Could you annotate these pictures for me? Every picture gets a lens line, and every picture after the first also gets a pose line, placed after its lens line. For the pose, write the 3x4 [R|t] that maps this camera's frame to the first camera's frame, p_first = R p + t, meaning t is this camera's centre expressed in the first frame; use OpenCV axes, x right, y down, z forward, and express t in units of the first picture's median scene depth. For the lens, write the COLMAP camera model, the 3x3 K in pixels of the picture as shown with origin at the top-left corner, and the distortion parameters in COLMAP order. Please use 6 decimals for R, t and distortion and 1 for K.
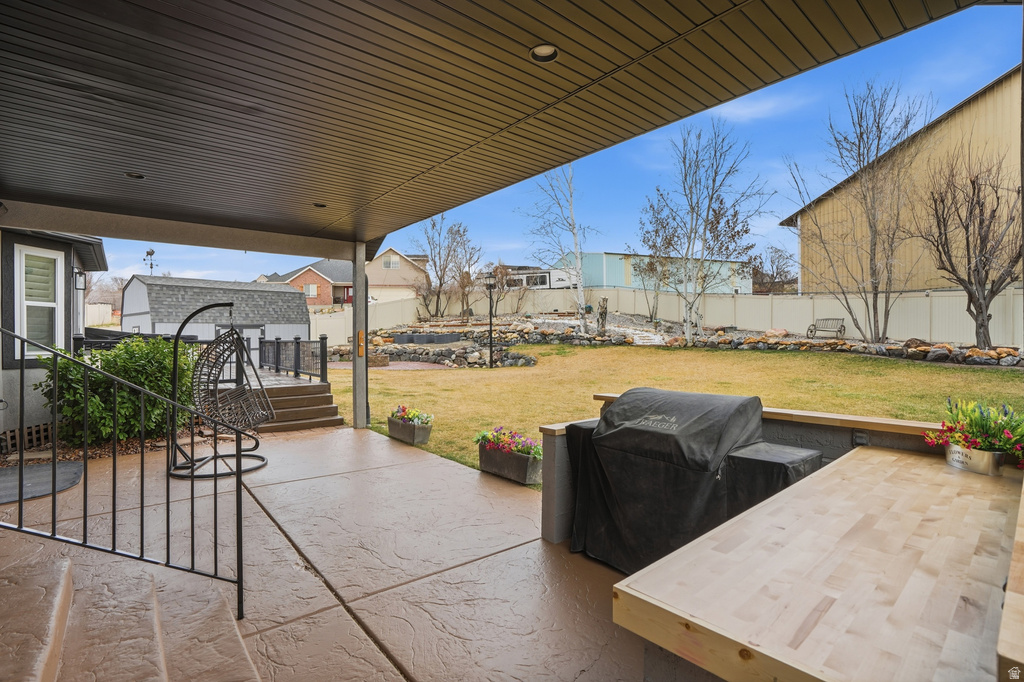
lens RADIAL K [[478.4, 0, 512.0], [0, 478.4, 341.0], [0, 0, 1]] dist [-0.077669, 0.031351]
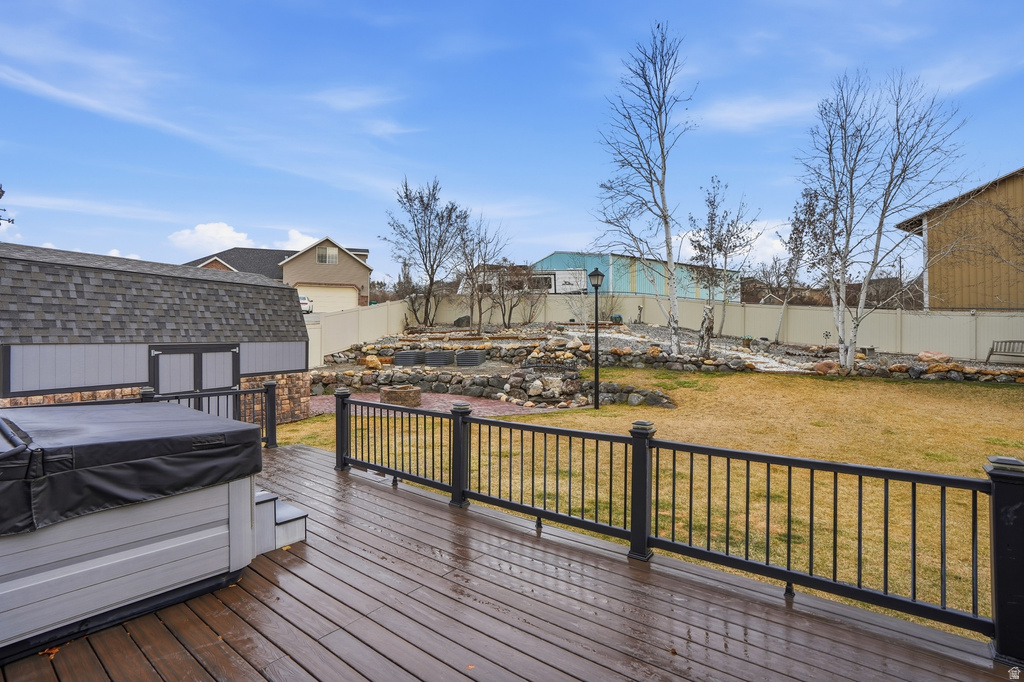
lens RADIAL K [[478.4, 0, 512.0], [0, 478.4, 341.0], [0, 0, 1]] dist [-0.077669, 0.031351]
pose [[0.975977, 0.006760, 0.217770, -0.266073], [-0.004580, 0.999934, -0.010512, -0.027194], [-0.217827, 0.009262, 0.975943, 0.313092]]
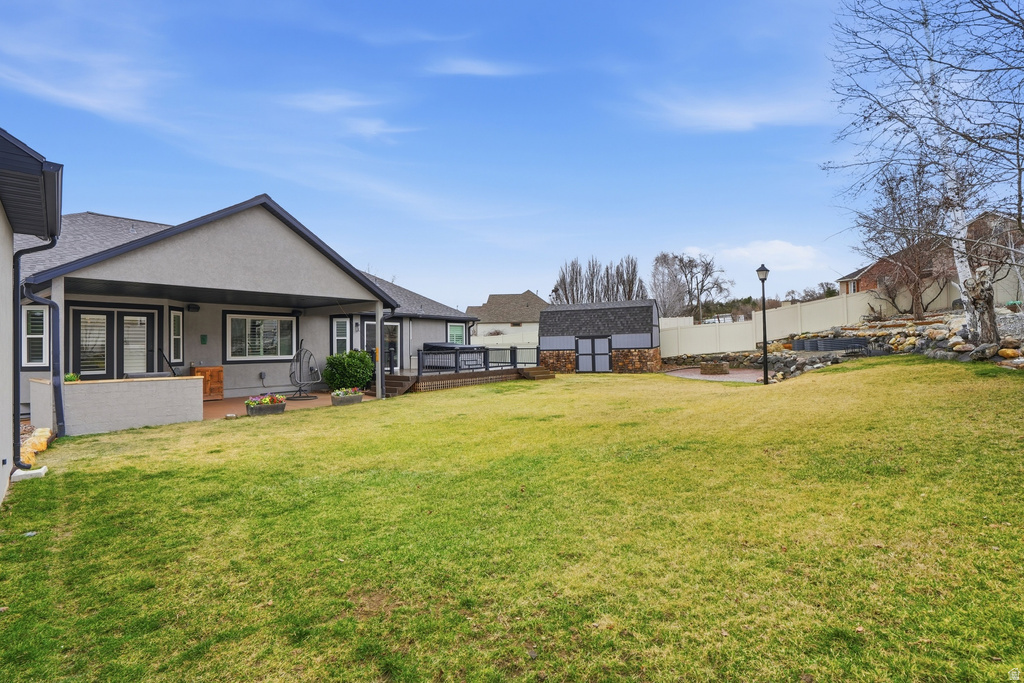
lens RADIAL K [[478.4, 0, 512.0], [0, 478.4, 341.5], [0, 0, 1]] dist [-0.077669, 0.031351]
pose [[0.227648, -0.002328, -0.973741, 0.532776], [0.004323, 0.999990, -0.001380, -0.013421], [0.973734, -0.003895, 0.227656, 0.354728]]
